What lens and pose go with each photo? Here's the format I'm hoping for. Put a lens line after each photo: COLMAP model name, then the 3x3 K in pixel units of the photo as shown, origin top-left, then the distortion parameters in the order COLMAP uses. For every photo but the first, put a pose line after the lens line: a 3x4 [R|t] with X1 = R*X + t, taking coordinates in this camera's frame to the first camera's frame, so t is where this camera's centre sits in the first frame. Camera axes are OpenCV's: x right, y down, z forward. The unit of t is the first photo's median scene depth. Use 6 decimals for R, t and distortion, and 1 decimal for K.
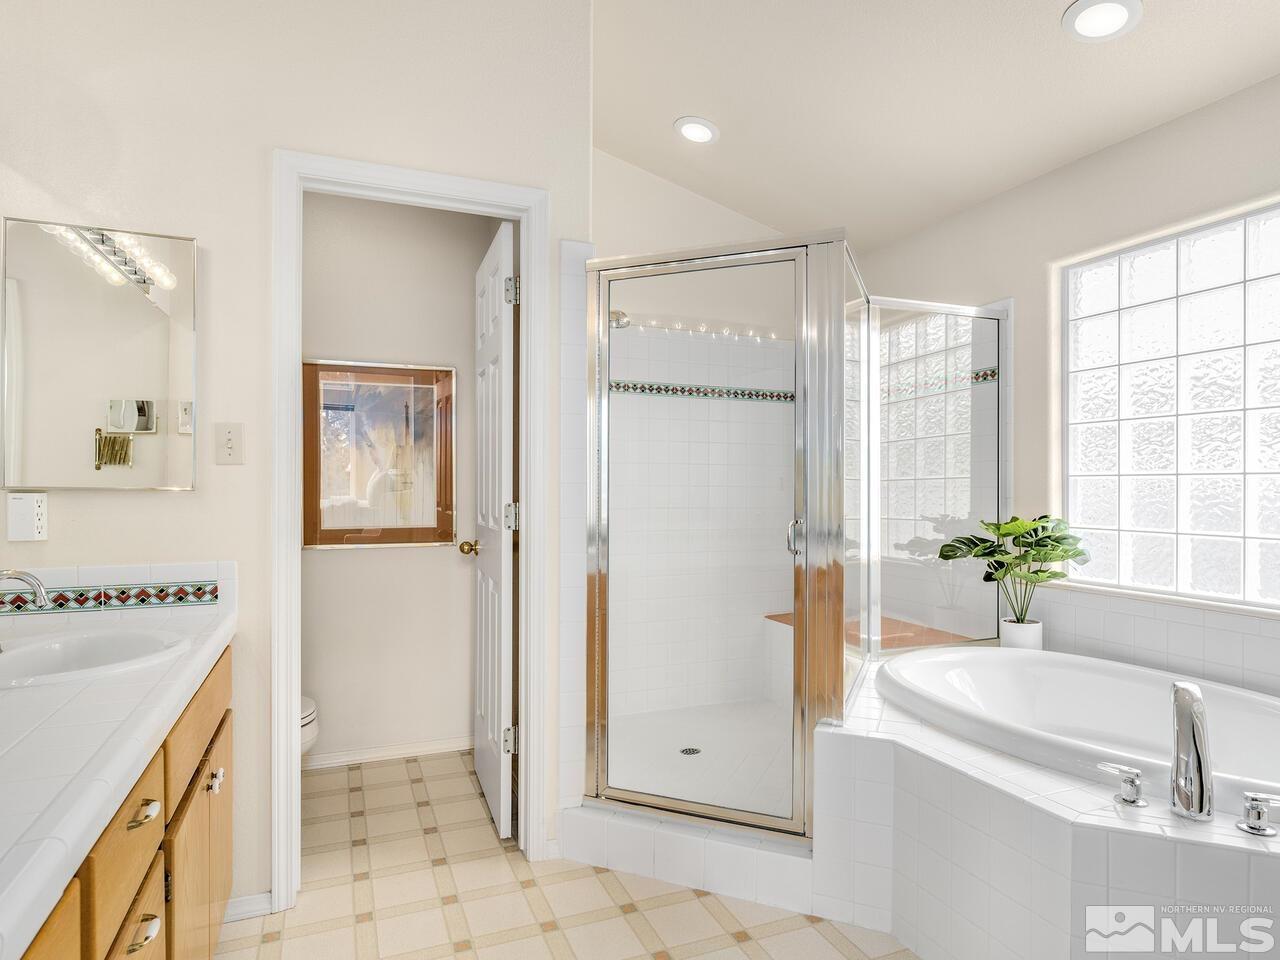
lens RADIAL K [[739.9, 0, 644.8], [0, 739.9, 489.4], [0, 0, 1]] dist [-0.006824, 0.000520]
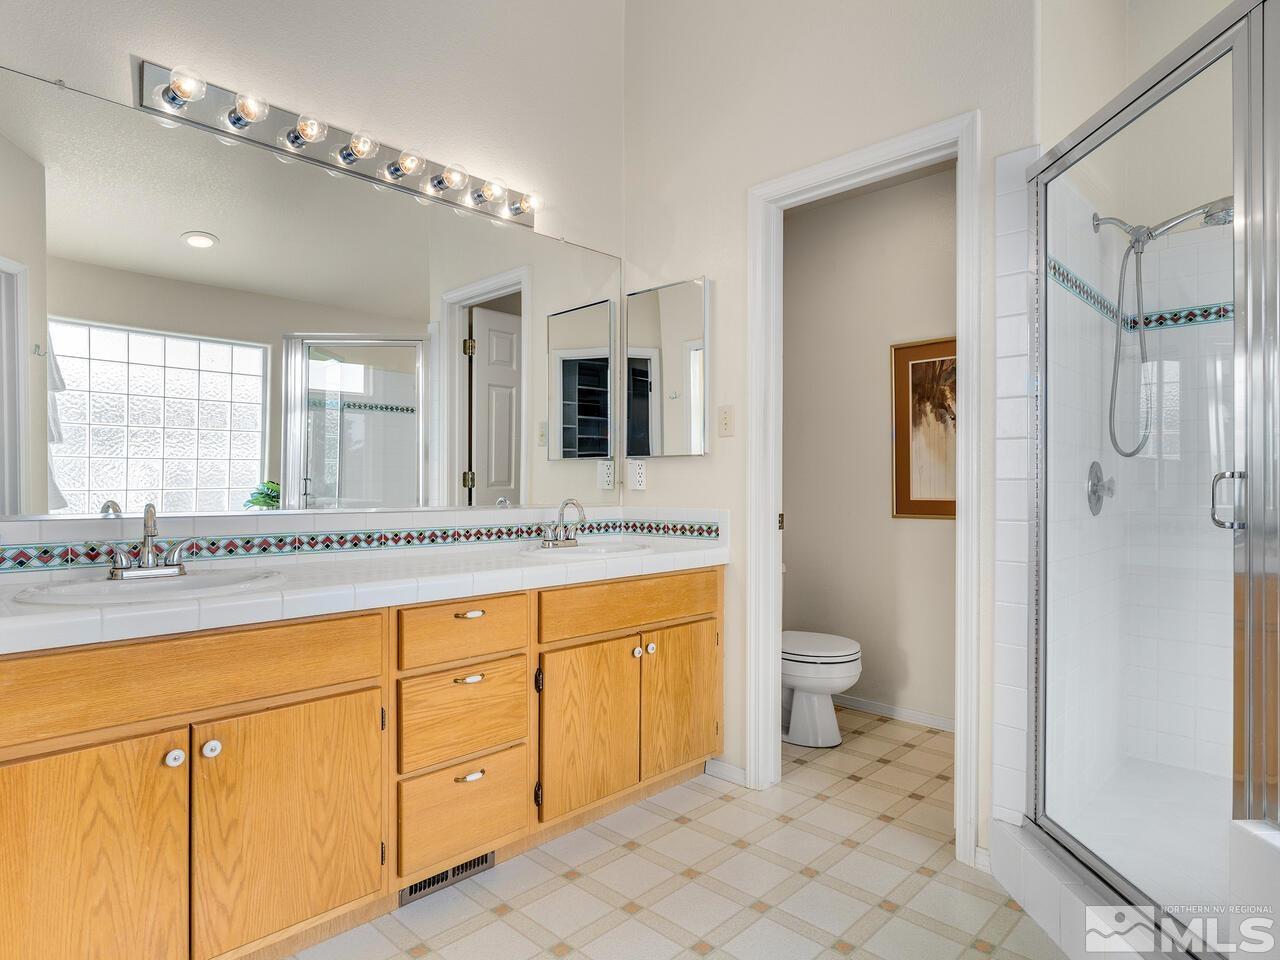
lens RADIAL K [[739.9, 0, 644.8], [0, 739.9, 489.4], [0, 0, 1]] dist [-0.006824, 0.000520]
pose [[0.396809, 0.007924, -0.917867, 0.524903], [-0.007807, 0.999956, 0.005258, 0.048129], [0.917868, 0.005080, 0.396853, 0.289713]]
